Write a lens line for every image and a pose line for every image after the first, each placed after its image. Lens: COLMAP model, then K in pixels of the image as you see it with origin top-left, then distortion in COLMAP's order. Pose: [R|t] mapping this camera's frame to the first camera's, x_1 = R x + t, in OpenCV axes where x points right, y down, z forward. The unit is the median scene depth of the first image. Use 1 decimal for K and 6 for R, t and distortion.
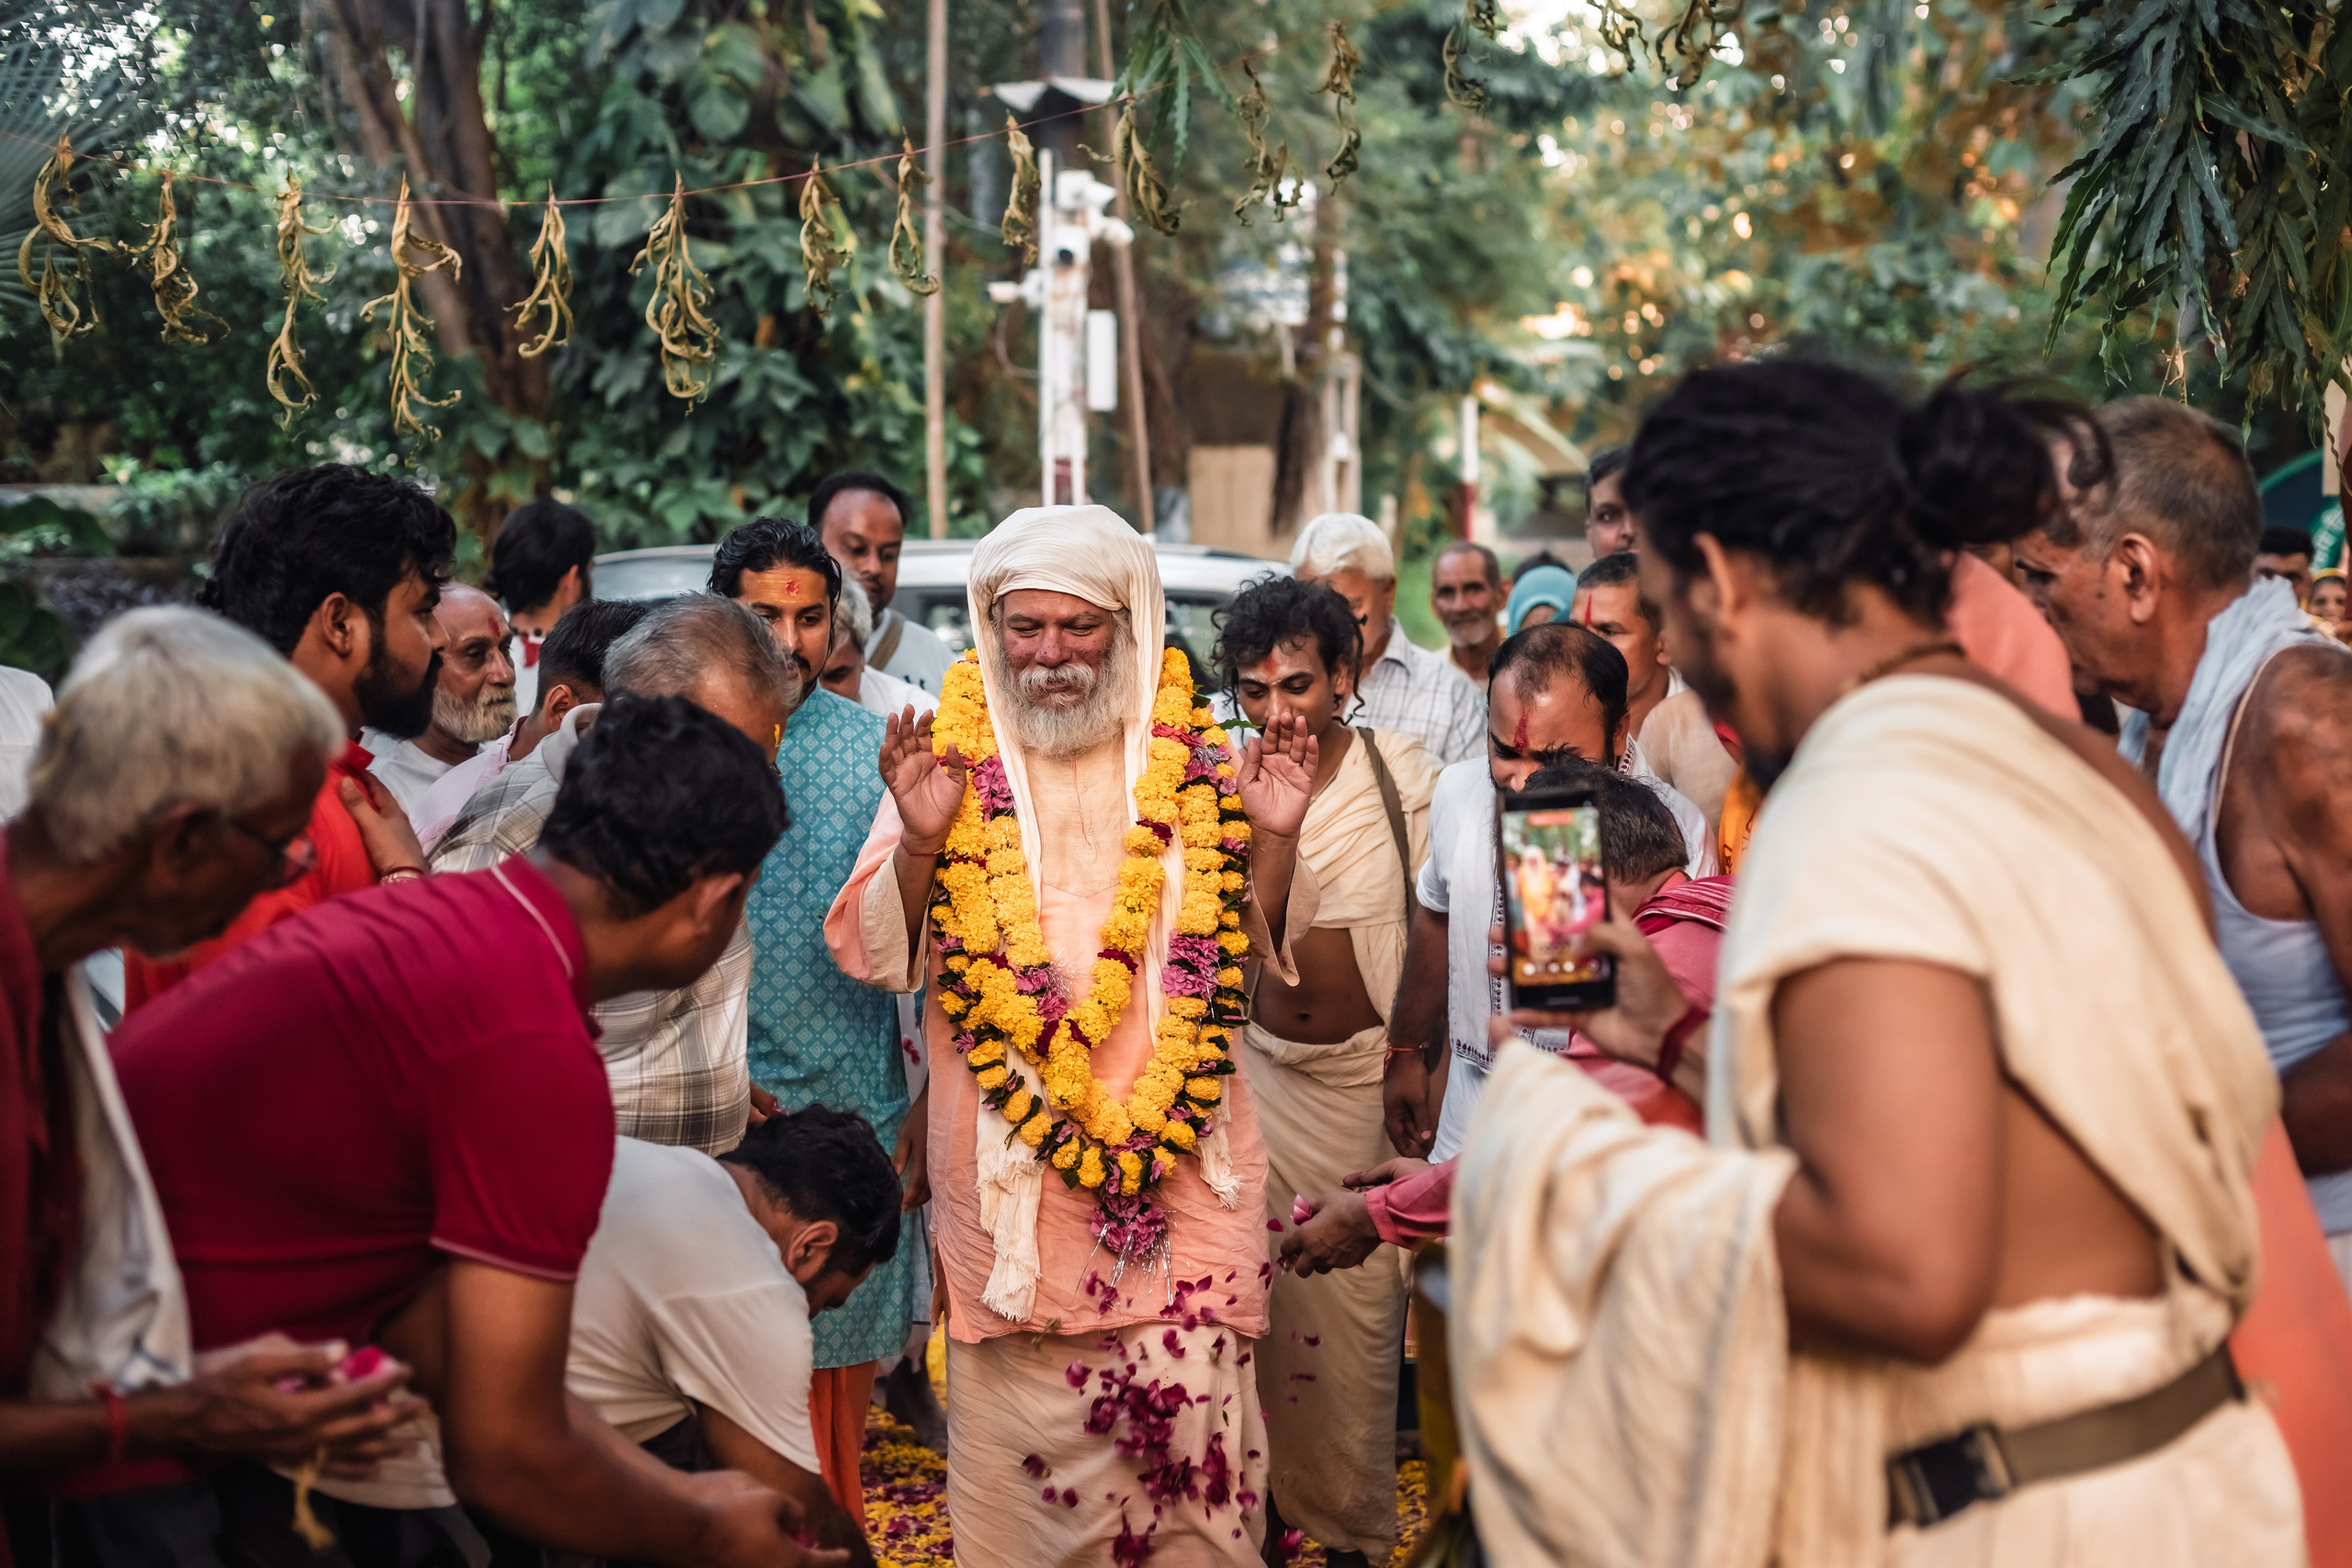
lens RADIAL K [[3335.1, 0, 1183.2], [0, 3335.1, 780.5], [0, 0, 1]] dist [-0.000018, -0.063620]
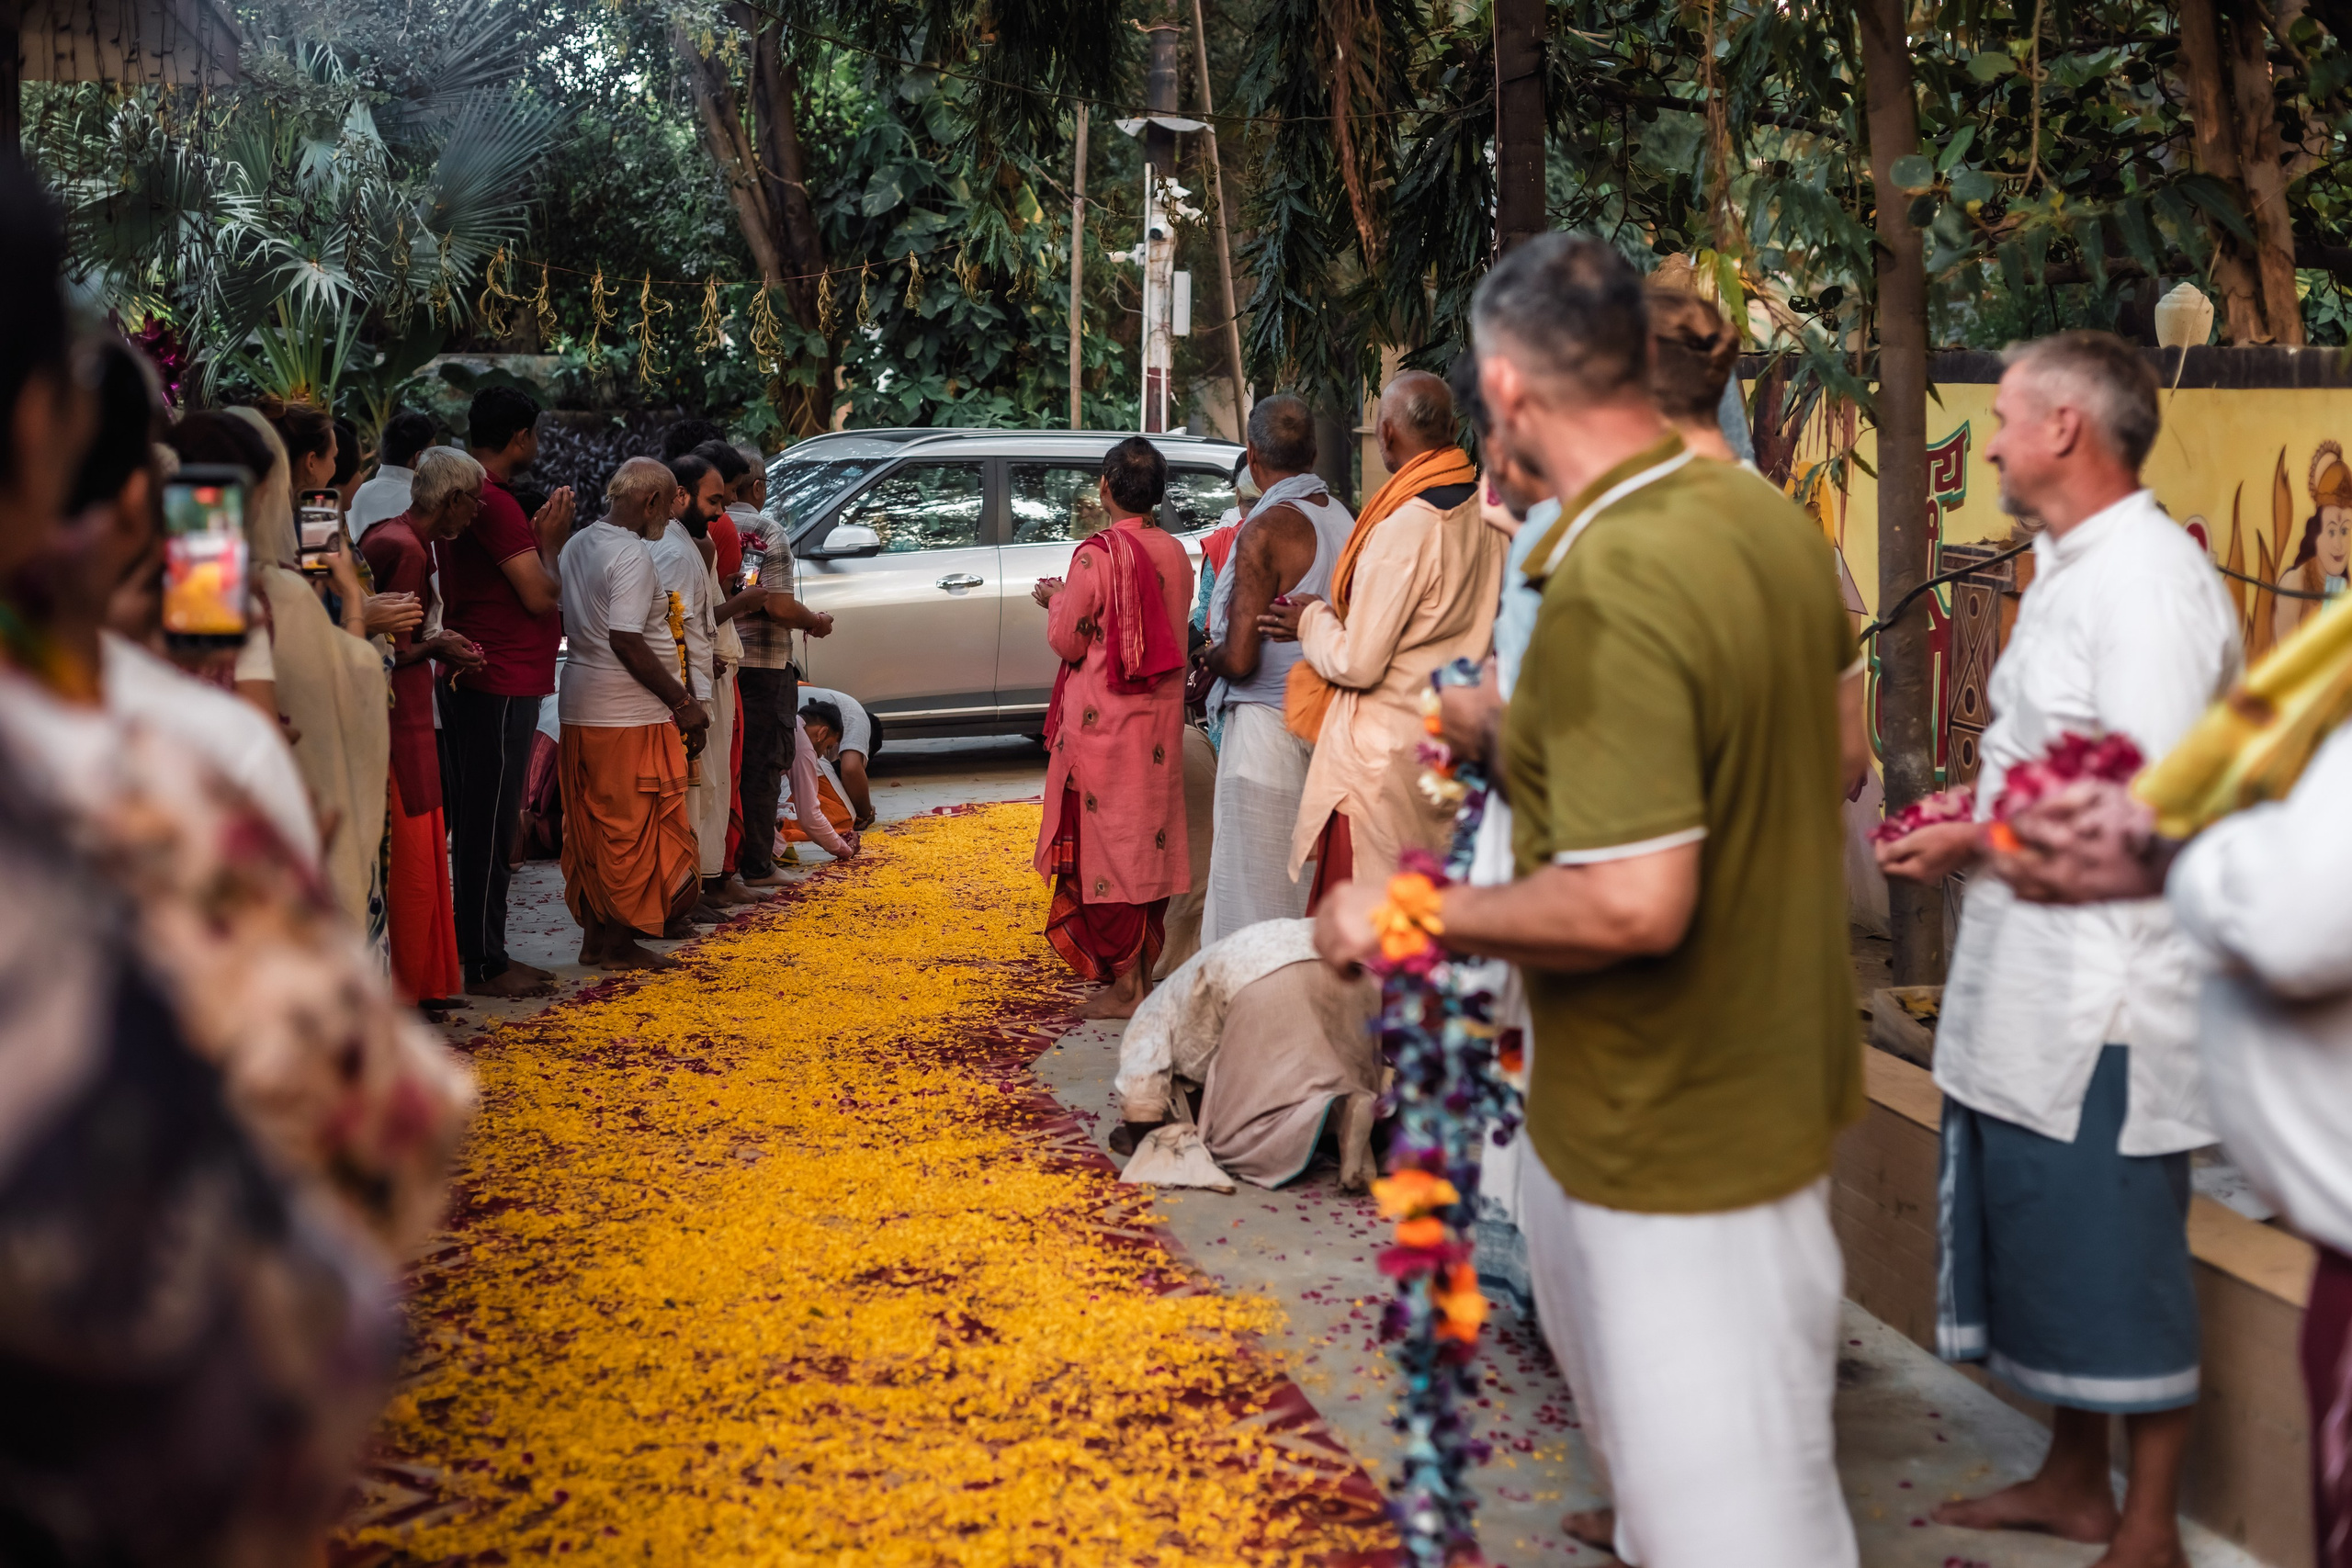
lens RADIAL K [[3340.8, 0, 1176.0], [0, 3340.8, 784.0], [0, 0, 1]] dist [-0.001885, -0.054435]
pose [[0.990692, 0.039509, -0.130260, 0.169050], [-0.033587, 0.998314, 0.047348, 0.017628], [0.131911, -0.042533, 0.990349, -0.473280]]
